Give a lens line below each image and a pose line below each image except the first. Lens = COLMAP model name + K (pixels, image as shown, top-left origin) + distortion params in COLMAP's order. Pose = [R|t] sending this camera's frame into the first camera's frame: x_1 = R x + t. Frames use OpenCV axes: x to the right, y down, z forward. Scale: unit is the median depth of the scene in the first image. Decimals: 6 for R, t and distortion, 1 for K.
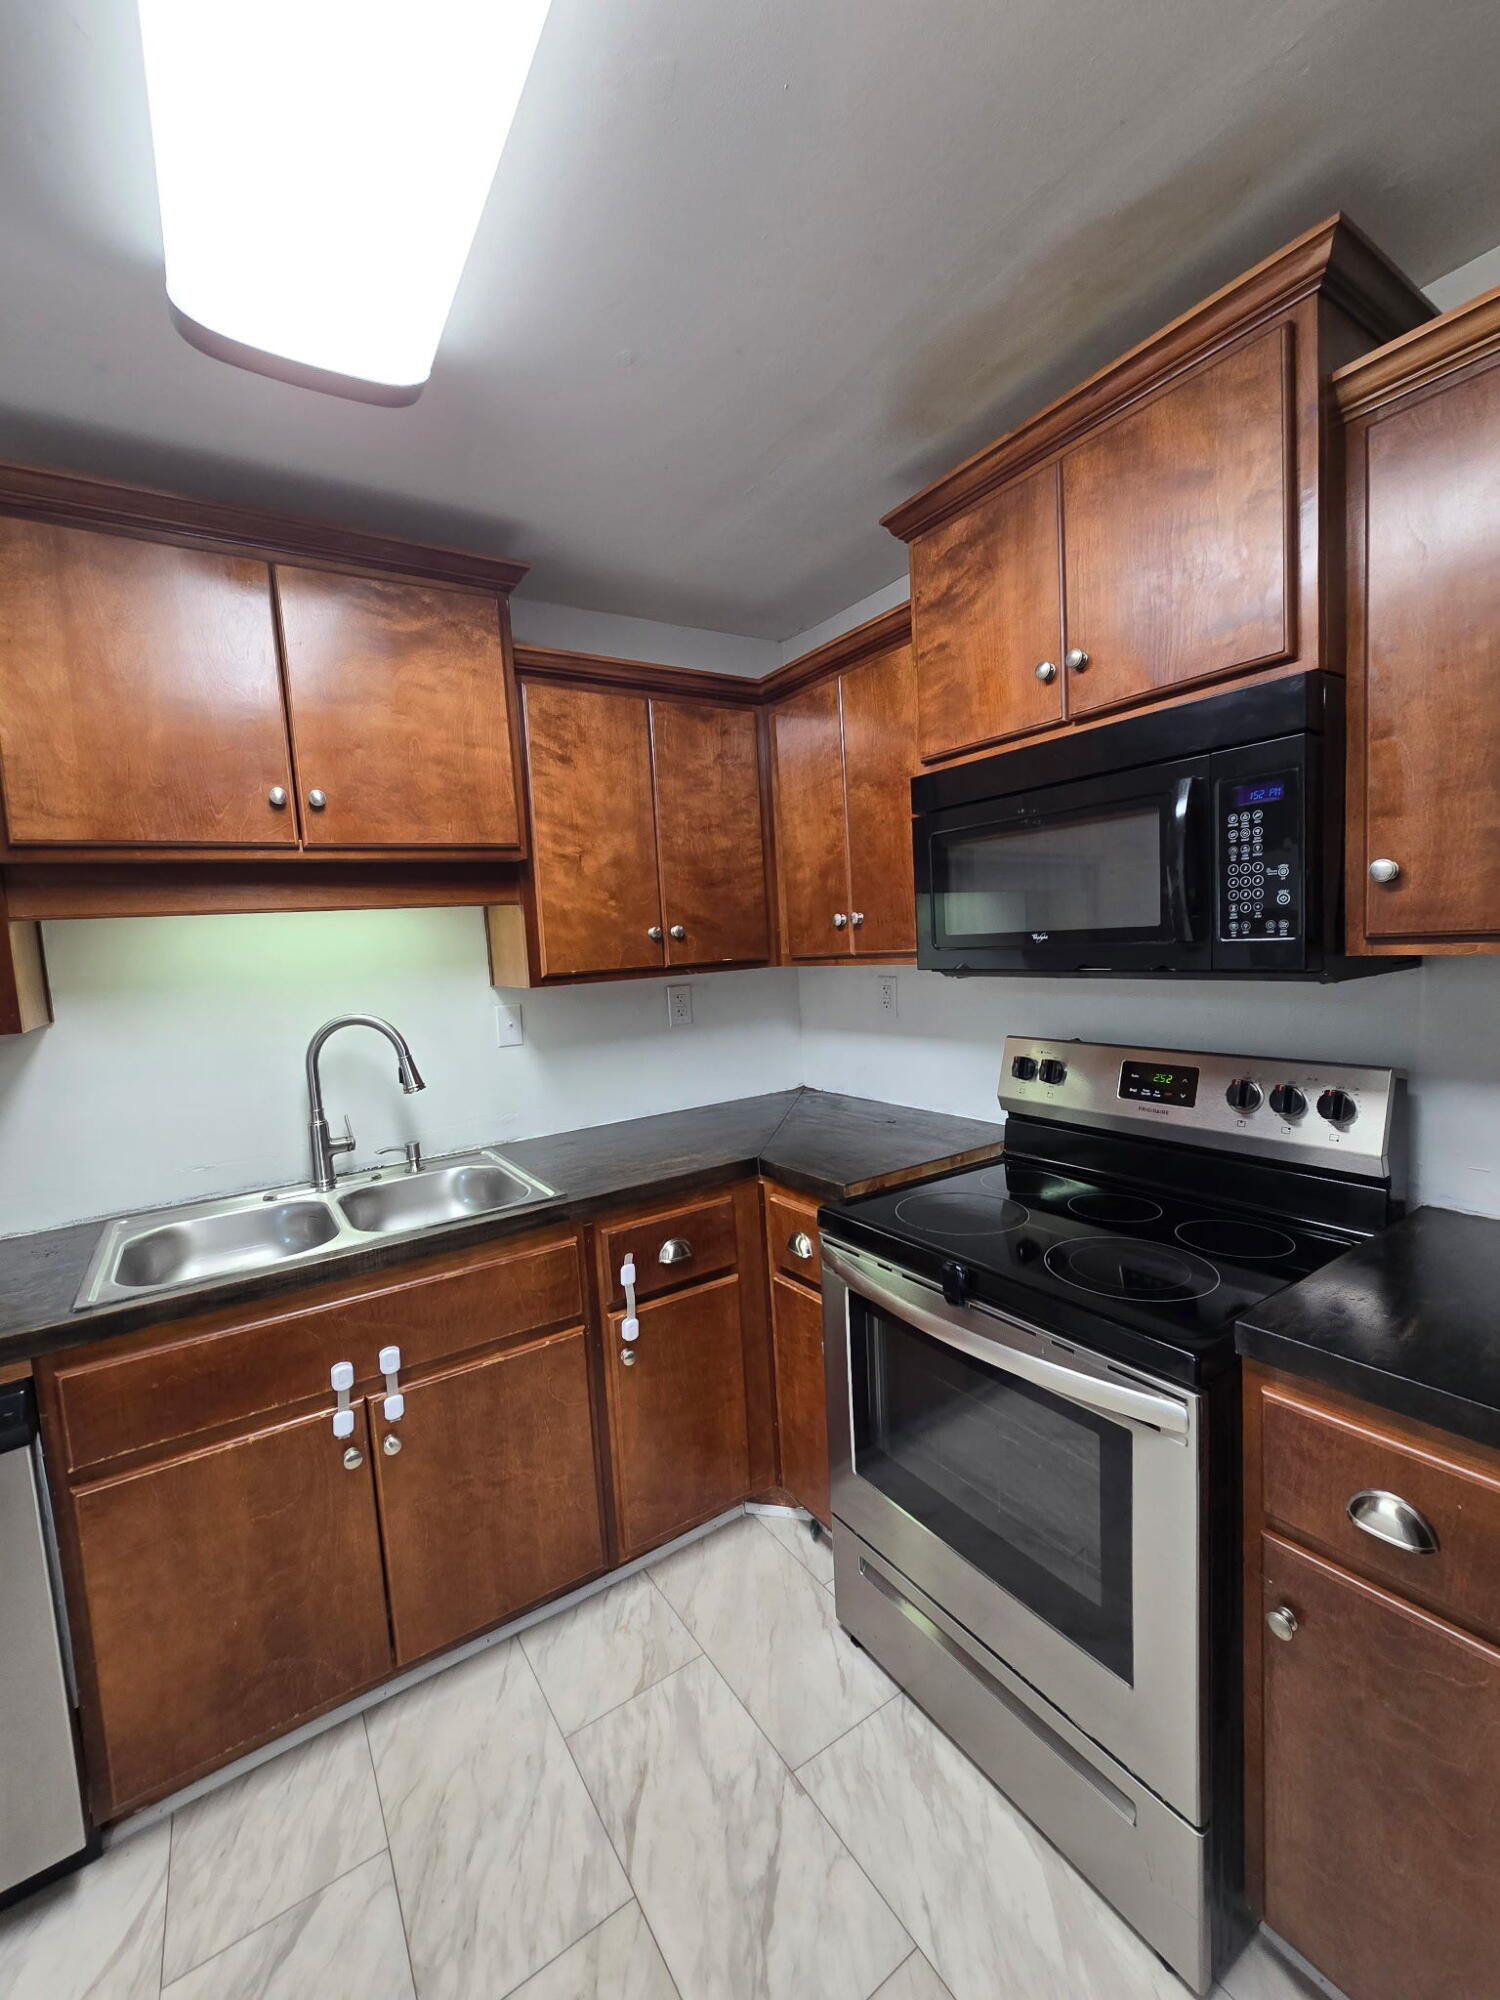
lens RADIAL K [[813.6, 0, 732.1], [0, 813.6, 1009.3], [0, 0, 1]] dist [-0.004313, 0.001926]
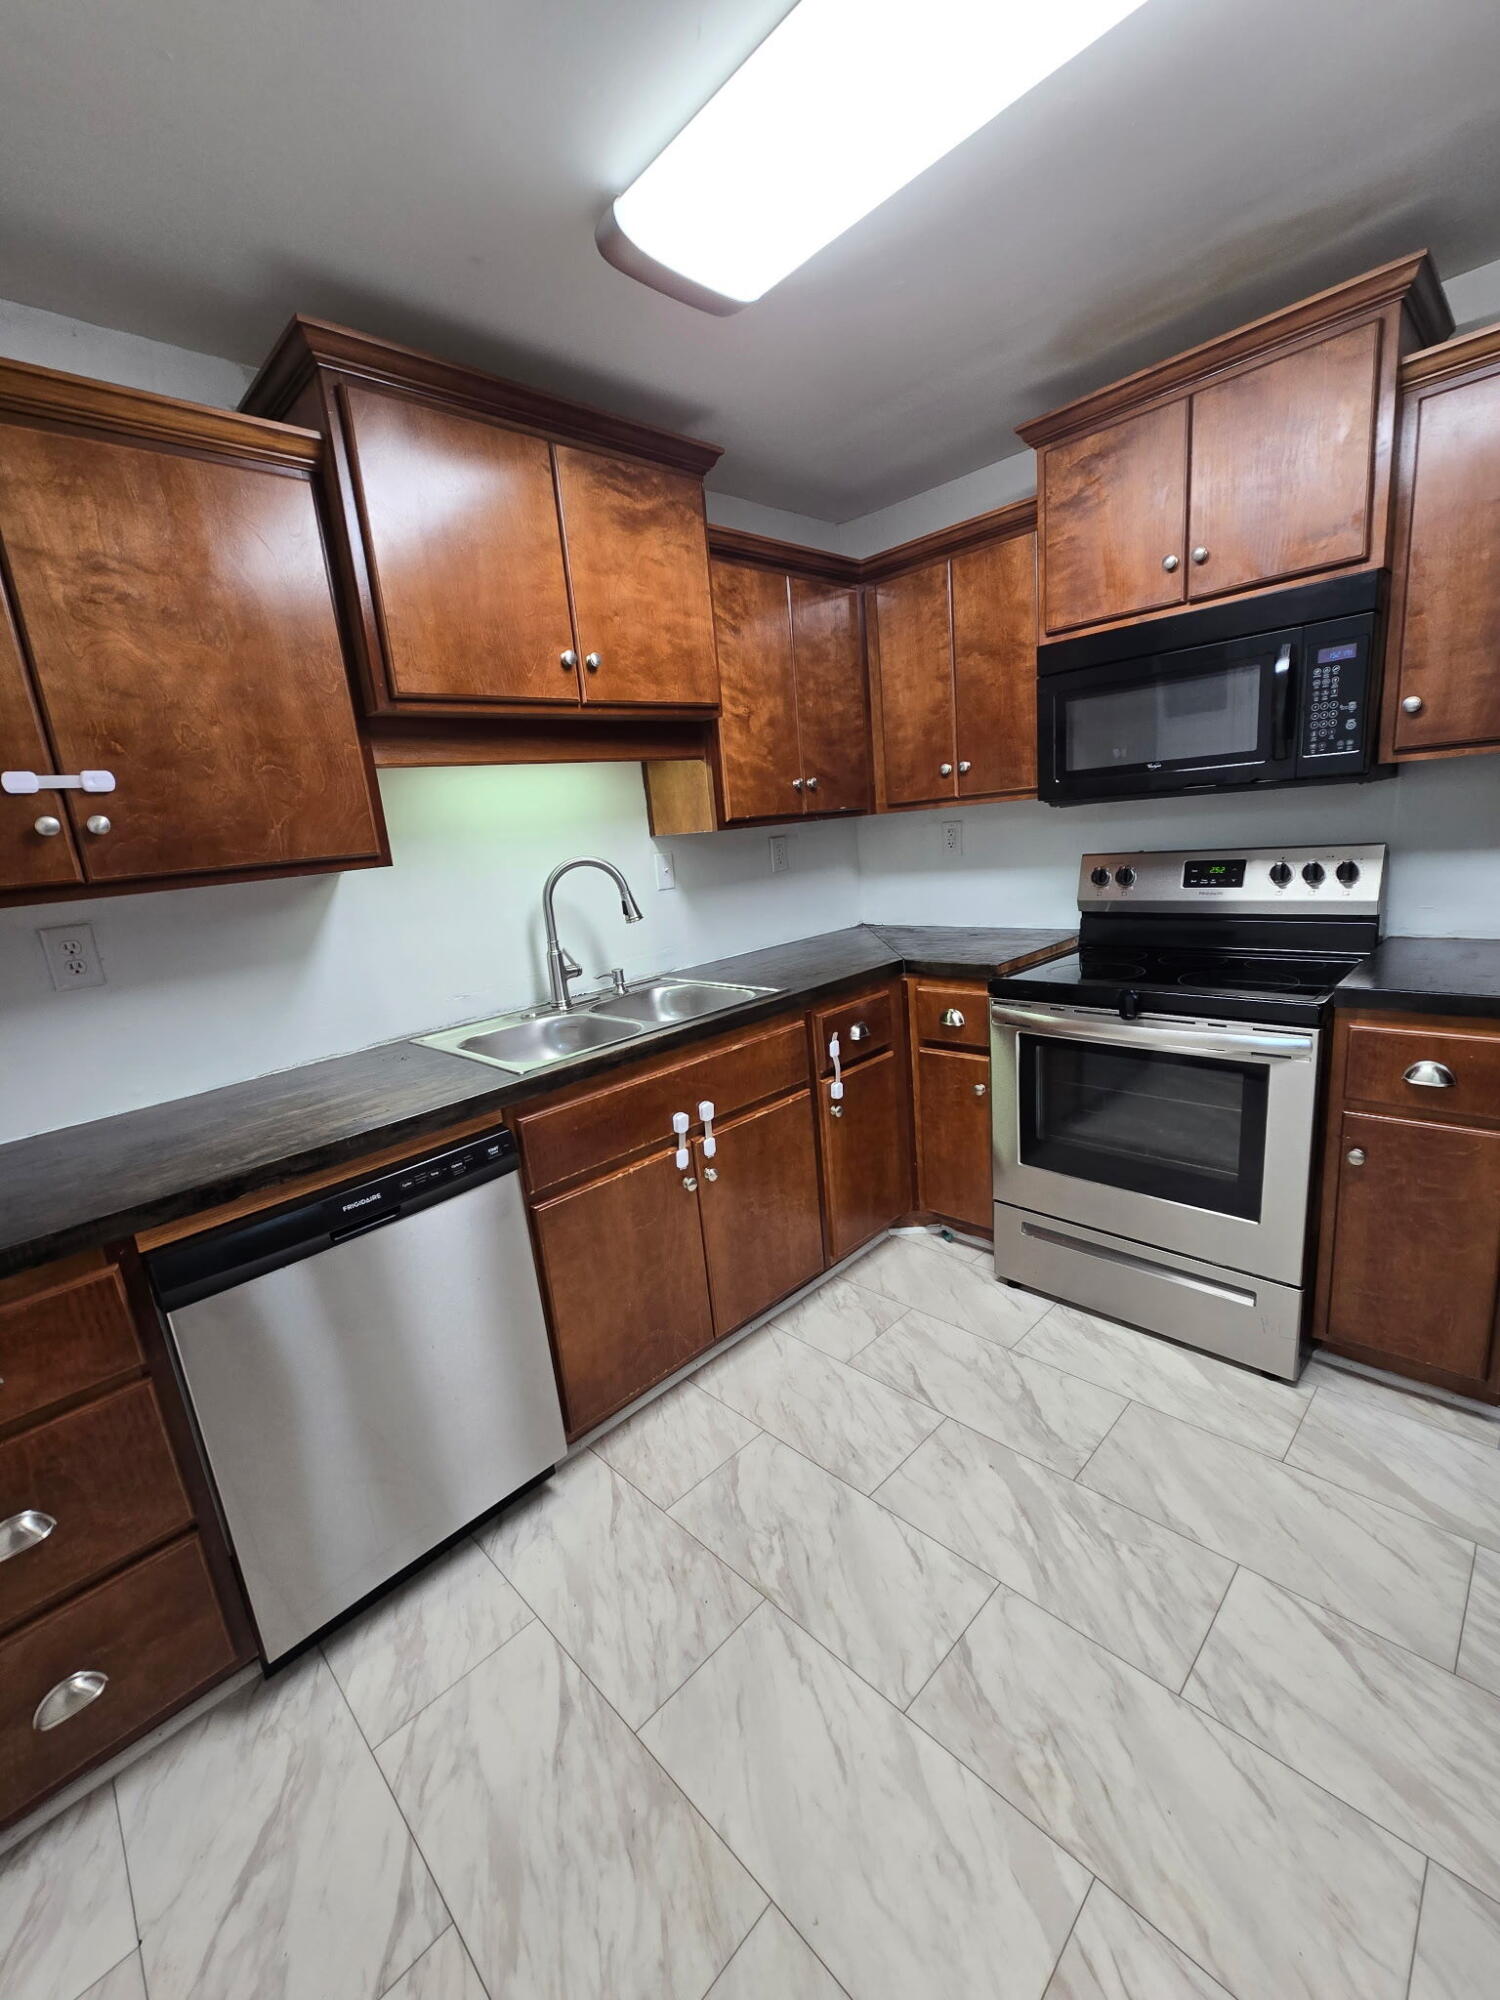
lens RADIAL K [[813.6, 0, 742.1], [0, 813.6, 1006.3], [0, 0, 1]] dist [-0.004313, 0.001926]
pose [[0.979763, -0.075436, 0.185401, -0.568332], [0.052312, 0.990574, 0.126598, 0.099867], [-0.193204, -0.114338, 0.974474, -0.246484]]
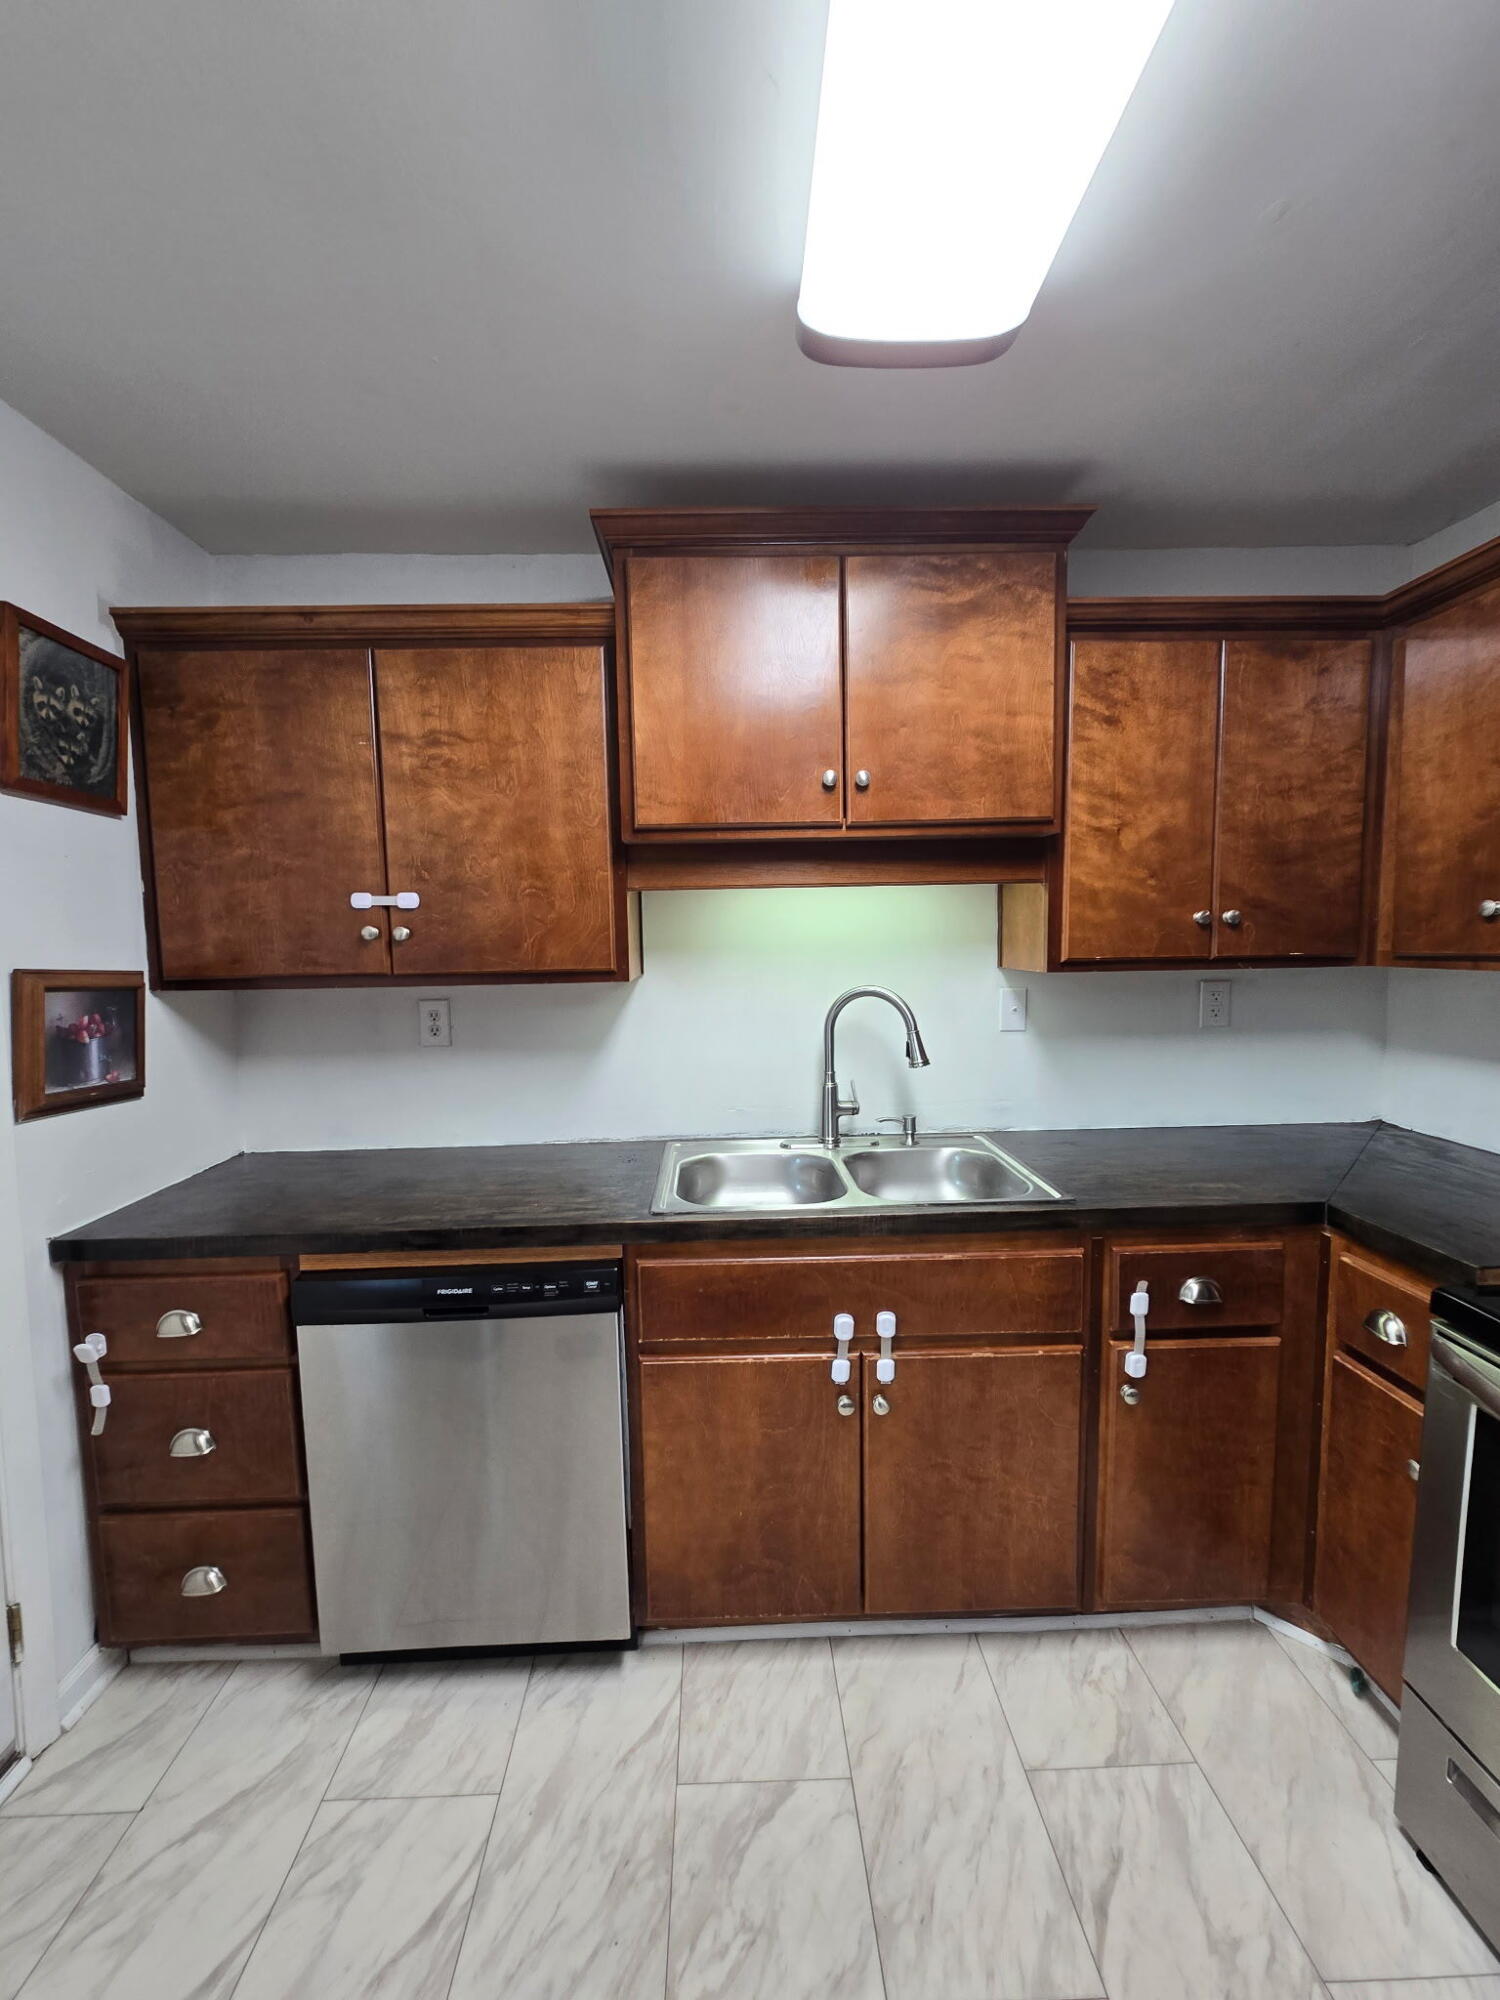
lens RADIAL K [[813.6, 0, 735.8], [0, 813.6, 1010.7], [0, 0, 1]] dist [-0.004313, 0.001926]
pose [[0.851624, 0.091547, -0.516097, -0.083822], [-0.077432, 0.995799, 0.048865, -0.000493], [0.518402, -0.001653, 0.855135, 0.019545]]
